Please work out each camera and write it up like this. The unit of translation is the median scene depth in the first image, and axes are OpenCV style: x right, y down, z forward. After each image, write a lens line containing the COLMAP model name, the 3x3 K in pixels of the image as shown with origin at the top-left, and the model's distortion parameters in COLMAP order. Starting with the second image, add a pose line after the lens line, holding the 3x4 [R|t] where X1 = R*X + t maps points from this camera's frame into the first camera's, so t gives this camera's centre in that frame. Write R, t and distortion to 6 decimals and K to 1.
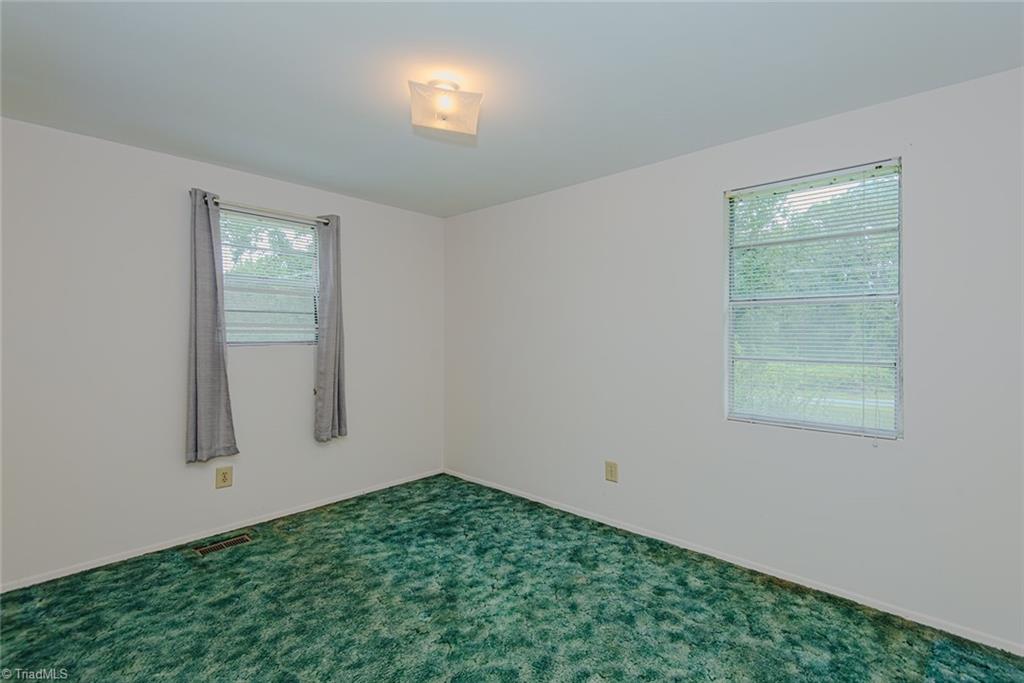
lens RADIAL K [[464.2, 0, 511.4], [0, 464.2, 340.0], [0, 0, 1]] dist [0.018666, -0.012627]
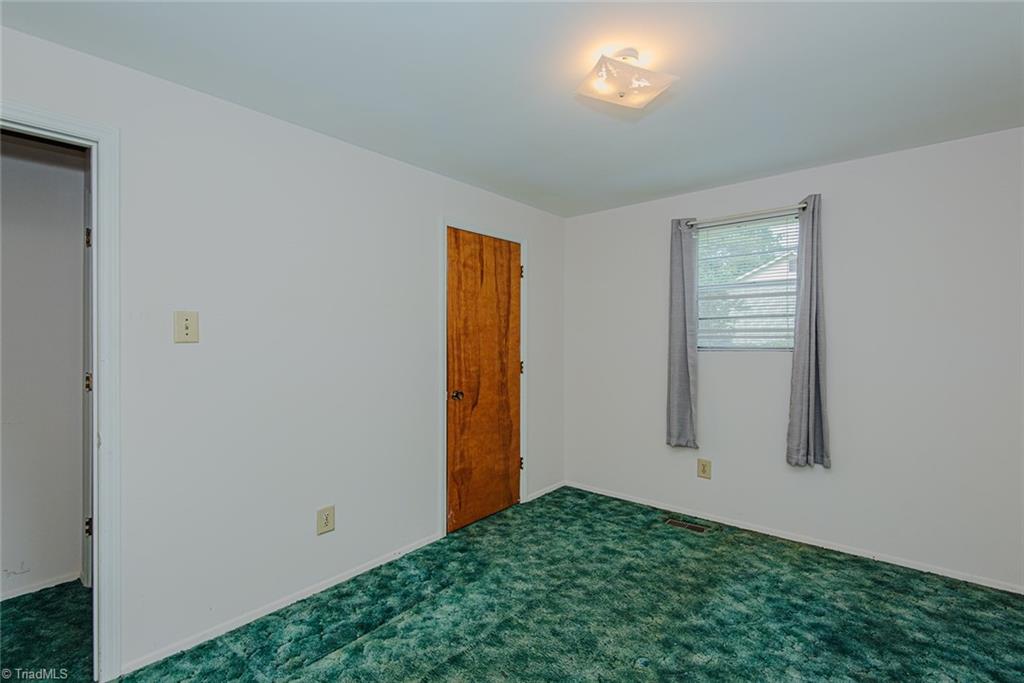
lens RADIAL K [[464.2, 0, 517.2], [0, 464.2, 339.5], [0, 0, 1]] dist [0.018666, -0.012627]
pose [[0.070102, -0.000414, -0.997540, 0.484609], [-0.013050, 0.999914, -0.001332, -0.005709], [0.997454, 0.013111, 0.070090, 0.505493]]
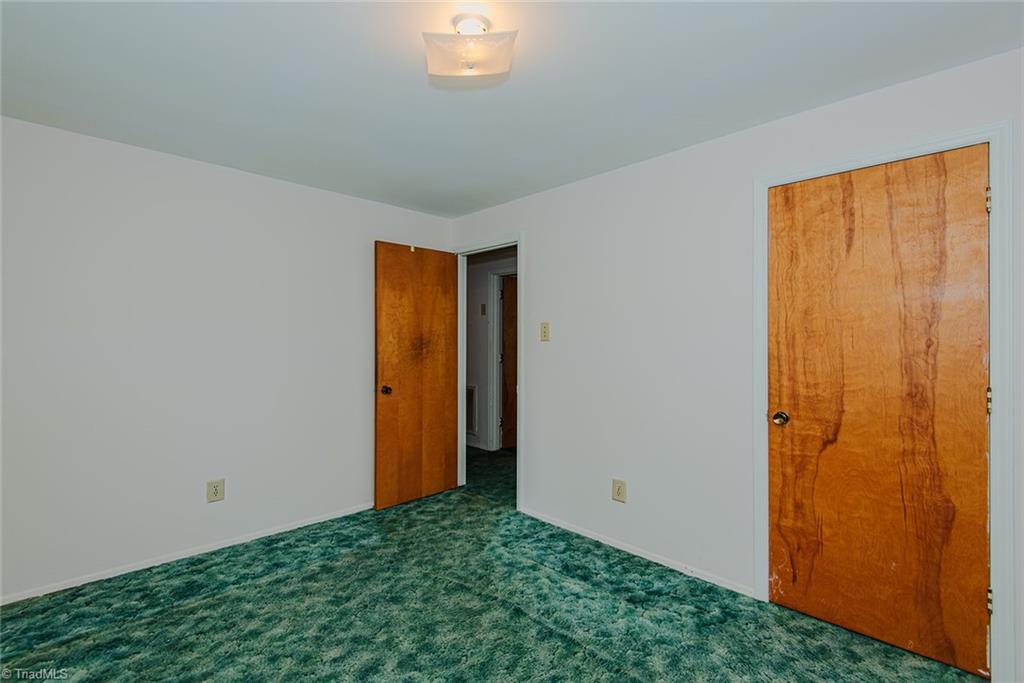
lens RADIAL K [[464.2, 0, 513.3], [0, 464.2, 340.2], [0, 0, 1]] dist [0.018666, -0.012627]
pose [[-0.999866, -0.002877, 0.016116, -0.161724], [-0.002575, 0.999821, 0.018747, -0.018580], [-0.016167, 0.018703, -0.999694, 1.216269]]
